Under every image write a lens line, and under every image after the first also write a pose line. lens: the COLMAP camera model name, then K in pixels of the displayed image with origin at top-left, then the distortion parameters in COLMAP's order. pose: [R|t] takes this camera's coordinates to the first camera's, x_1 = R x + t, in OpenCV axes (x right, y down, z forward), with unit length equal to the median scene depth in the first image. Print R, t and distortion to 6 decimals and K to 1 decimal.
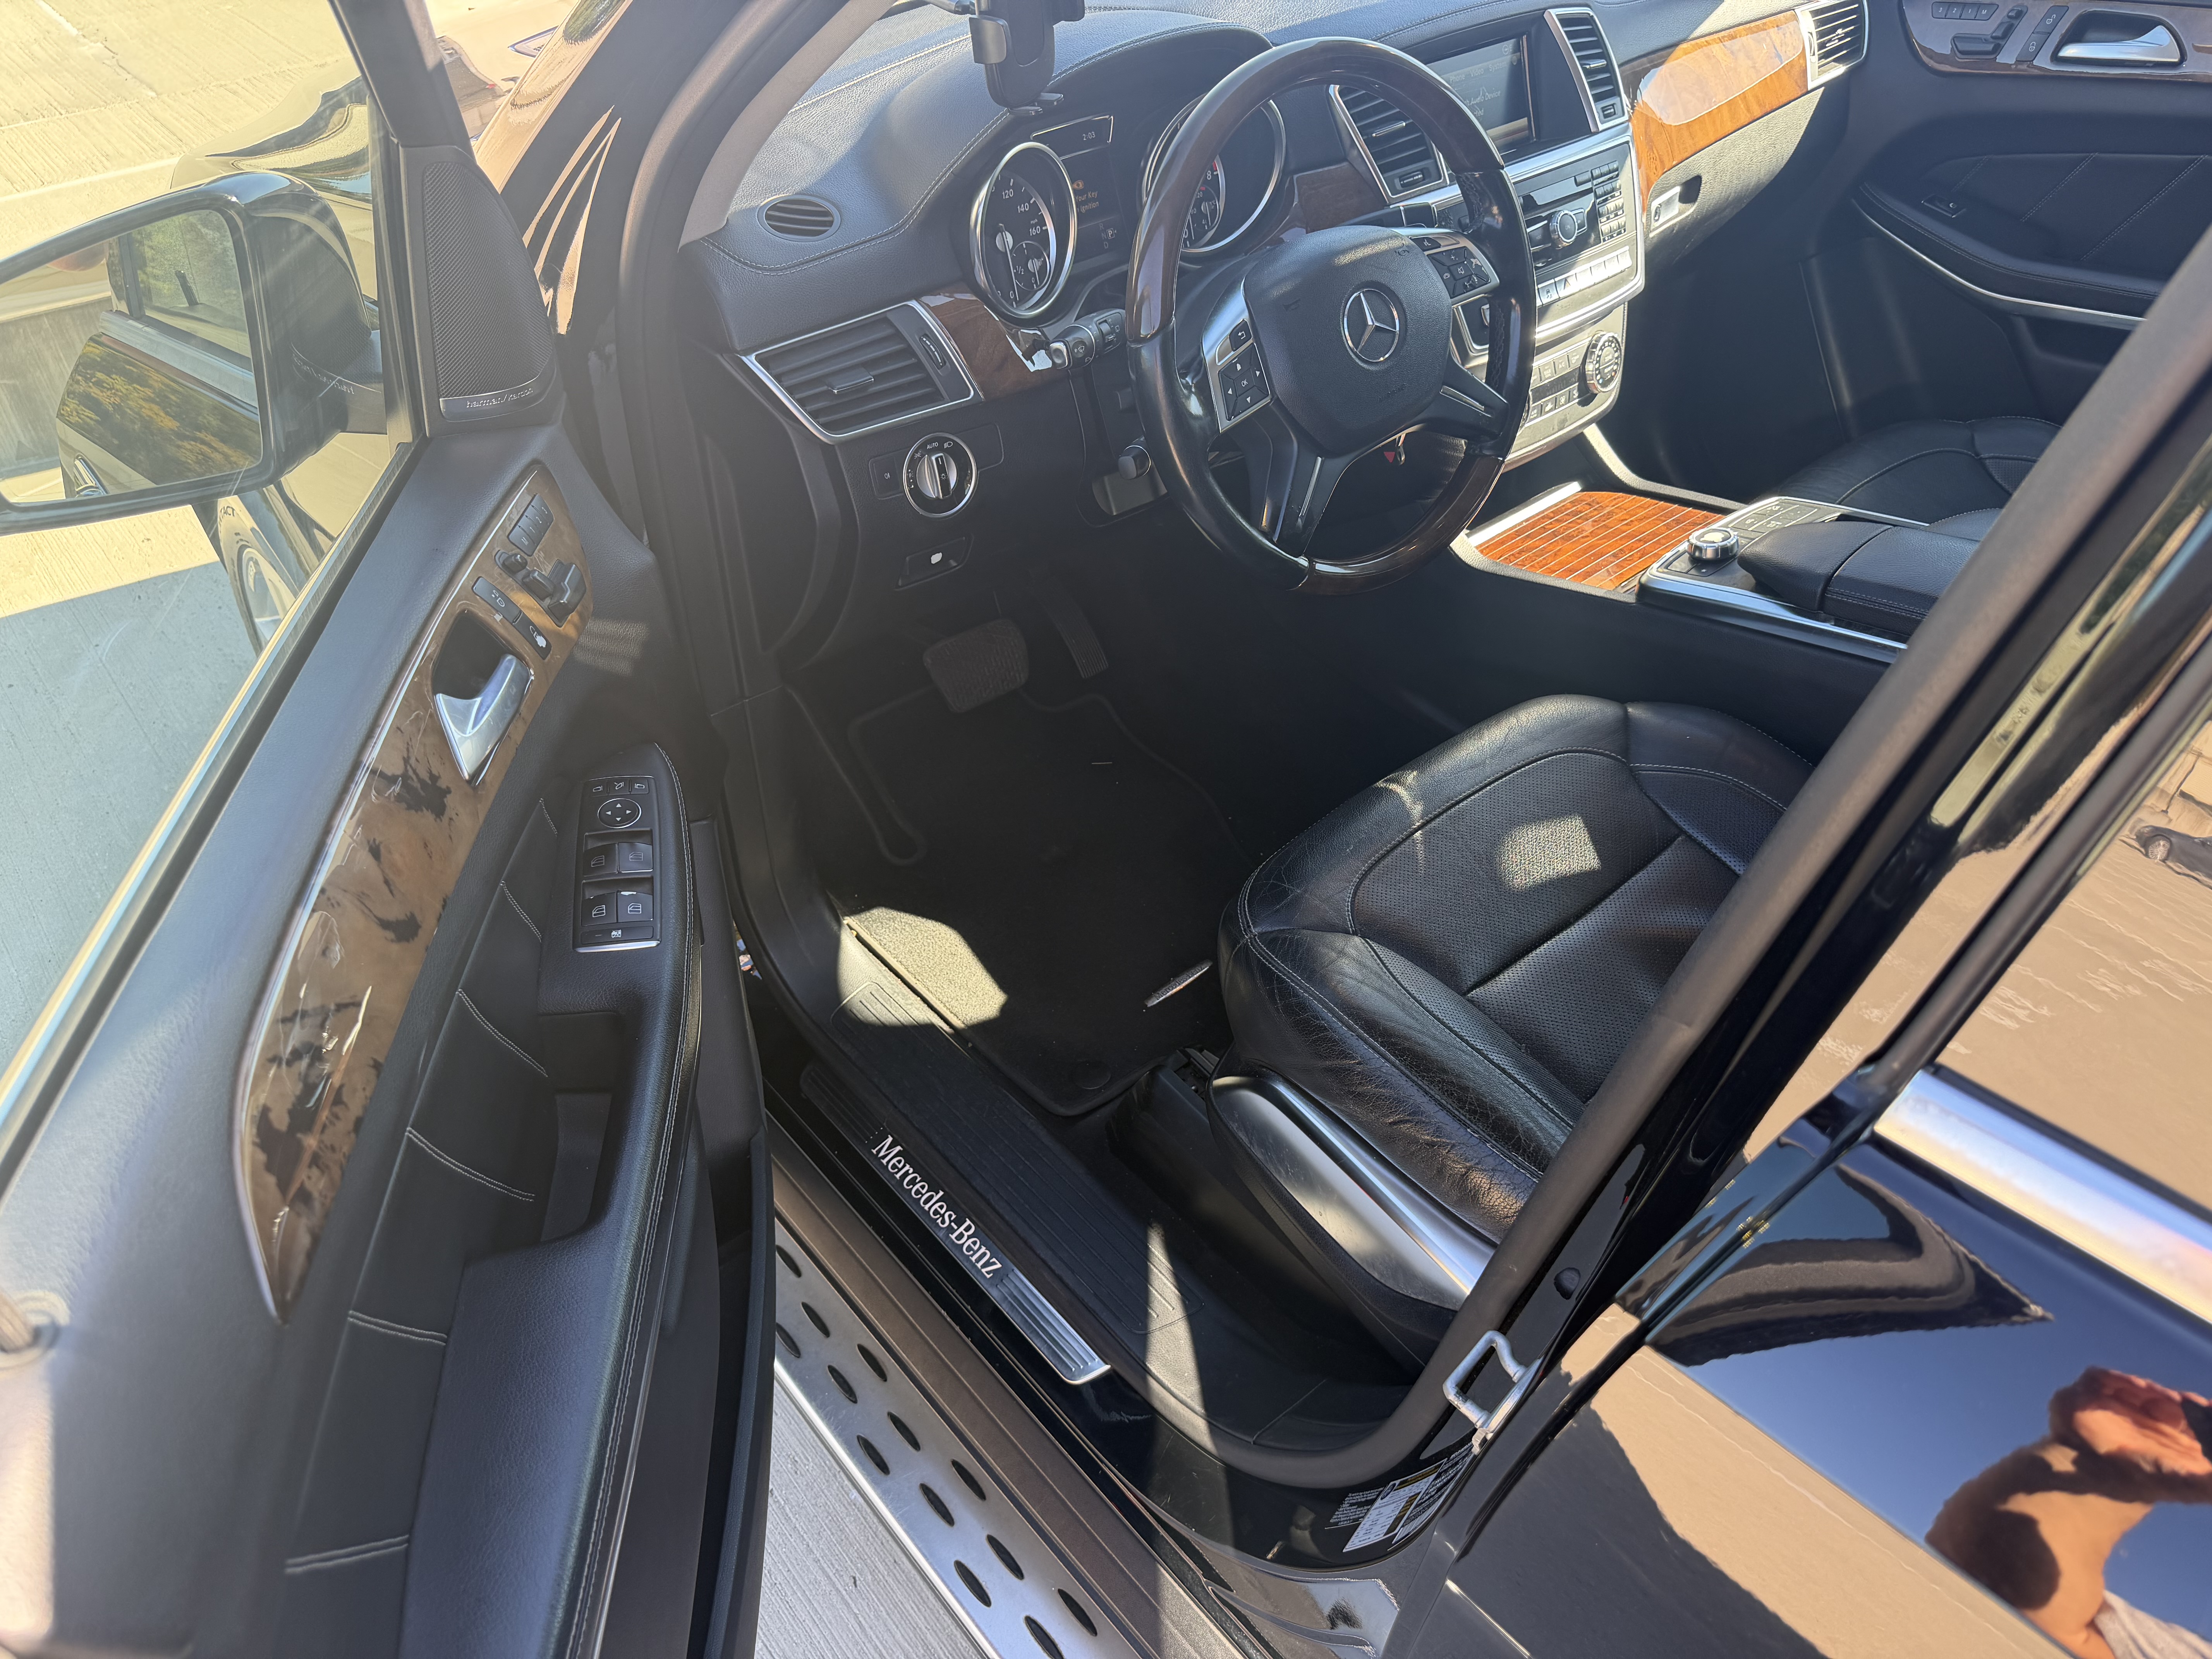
lens RADIAL K [[1548.9, 0, 1097.2], [0, 1548.9, 836.4], [0, 0, 1]] dist [0.020972, -0.026787]
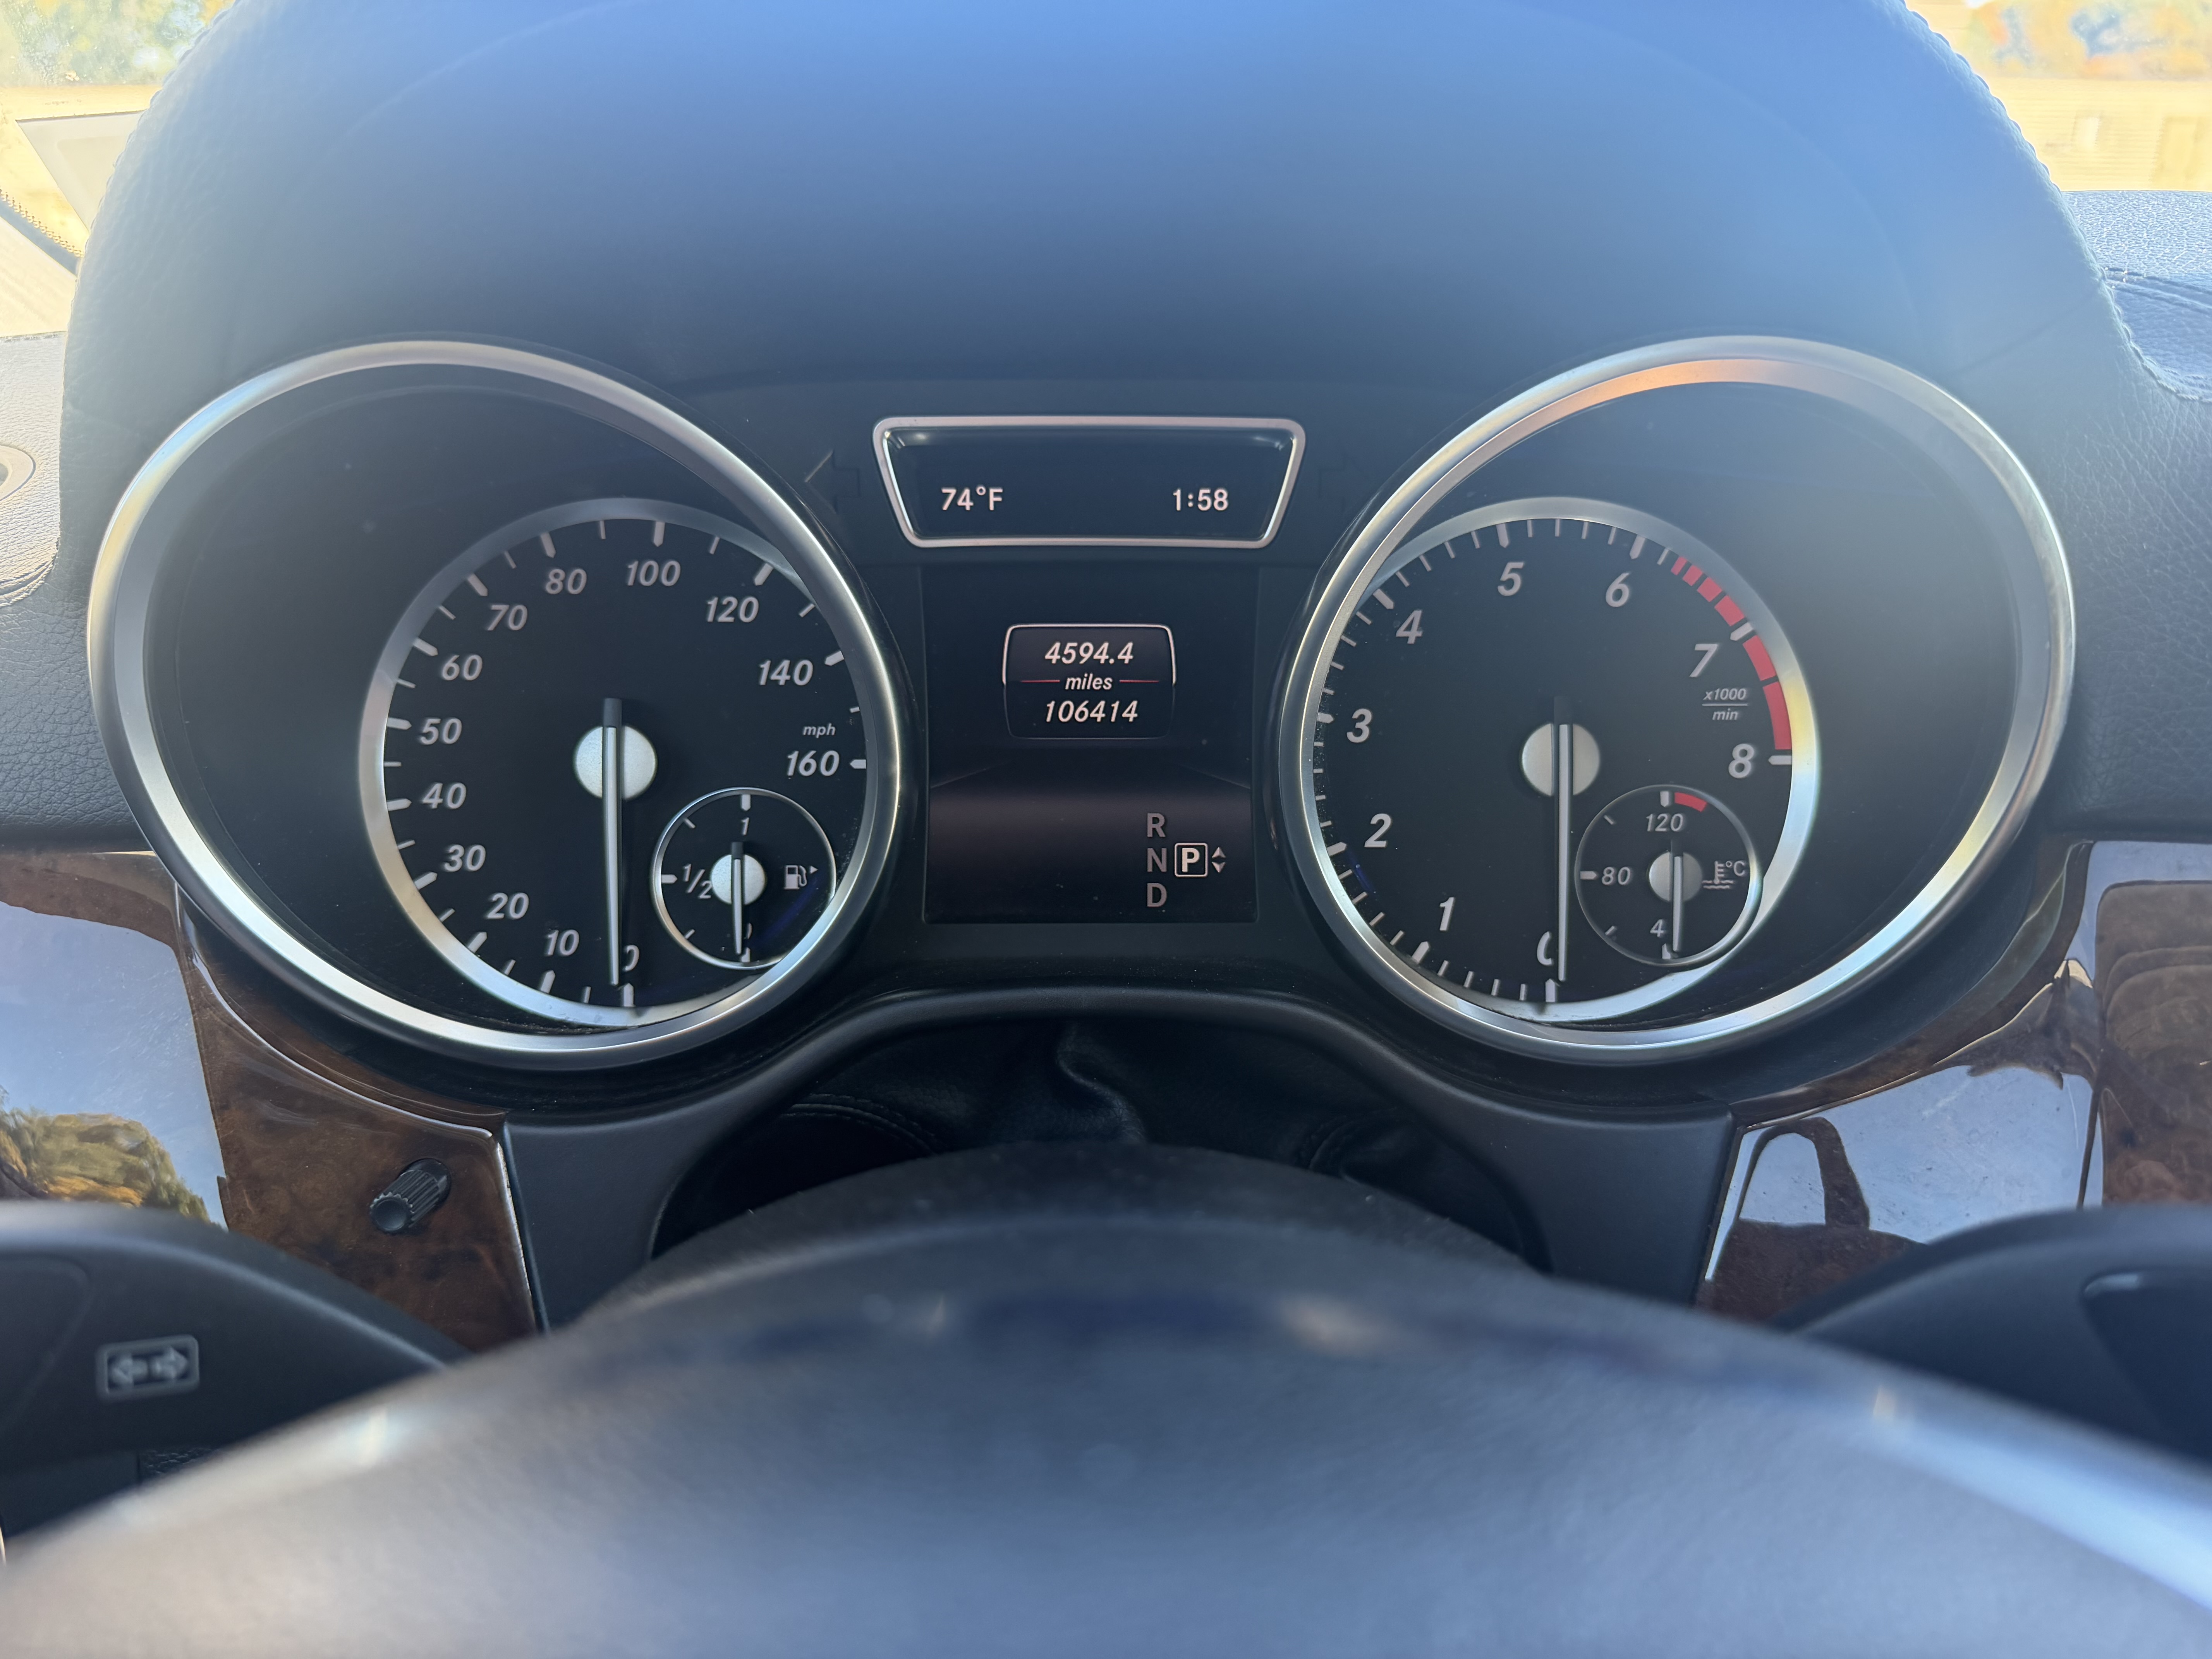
lens RADIAL K [[1548.9, 0, 1138.8], [0, 1548.9, 847.4], [0, 0, 1]] dist [0.020972, -0.026787]
pose [[0.766906, 0.252450, -0.590020, 0.137033], [-0.428857, 0.885556, -0.178527, -0.314218], [0.477427, 0.389948, 0.787403, 0.735122]]
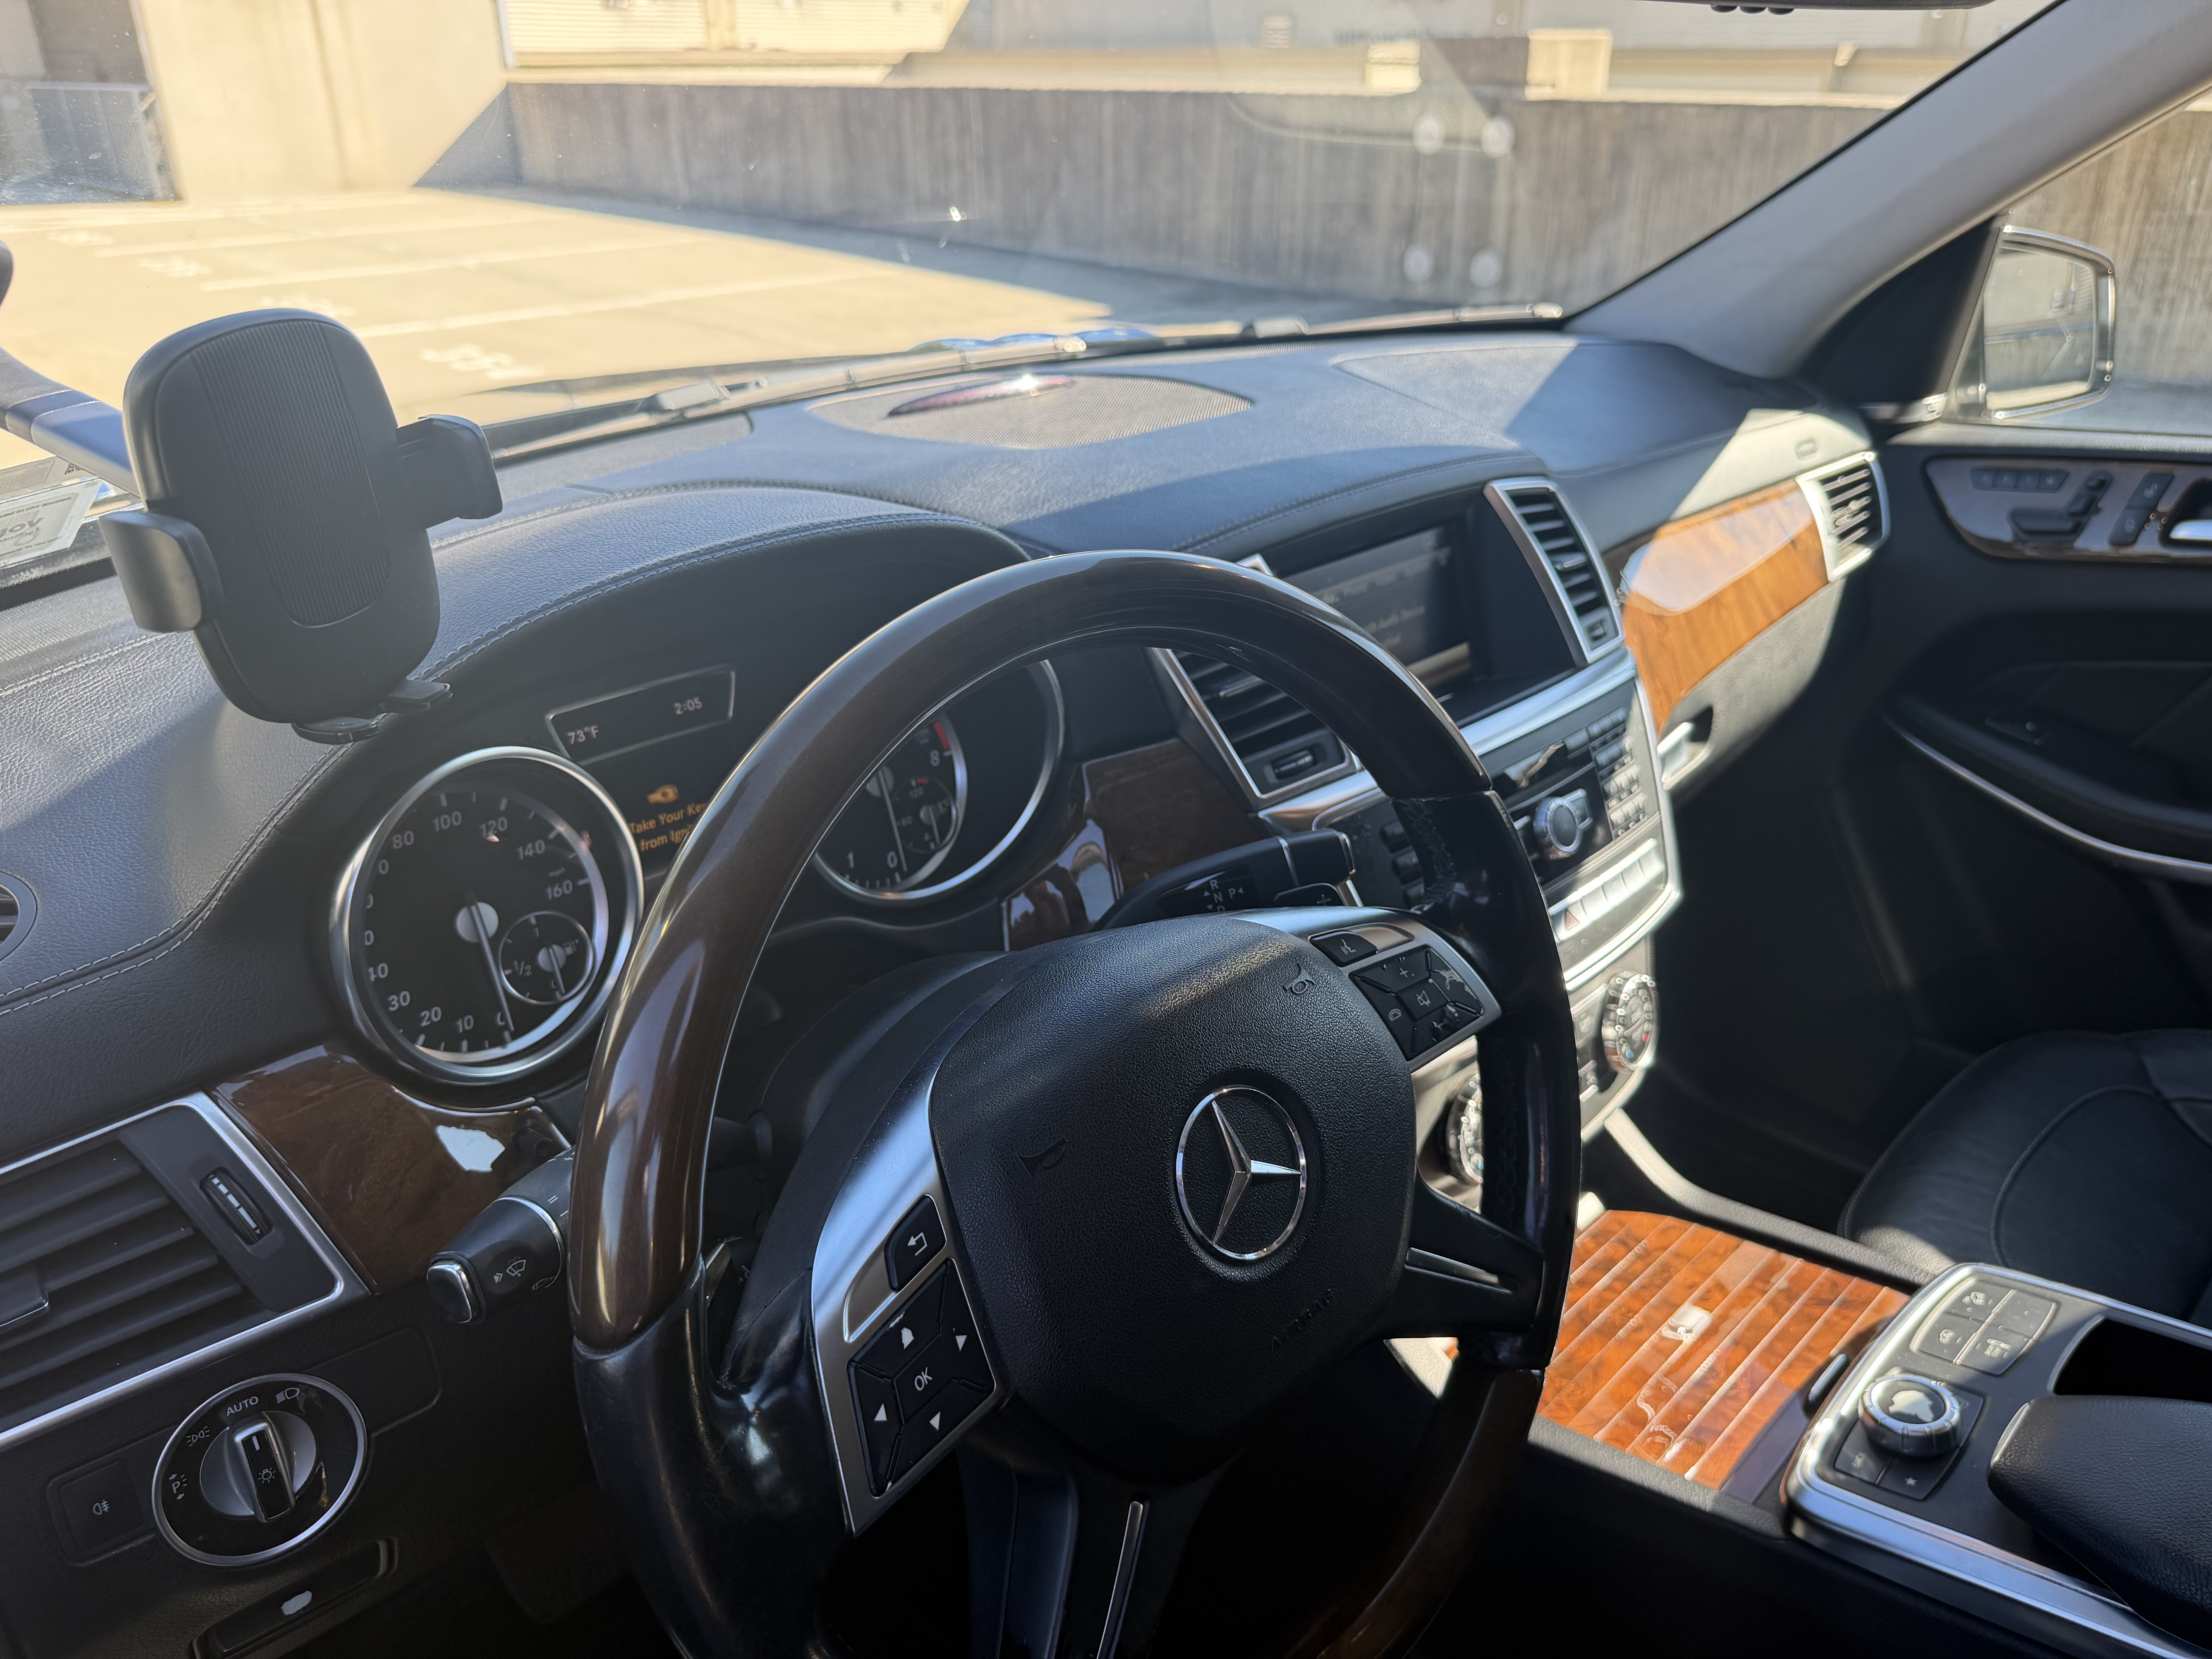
lens RADIAL K [[1548.9, 0, 1107.4], [0, 1548.9, 852.2], [0, 0, 1]] dist [0.020972, -0.026787]
pose [[0.996615, -0.017071, 0.080417, 0.084361], [0.036026, 0.969964, -0.240564, -0.243766], [-0.073895, 0.242647, 0.967296, 0.445766]]
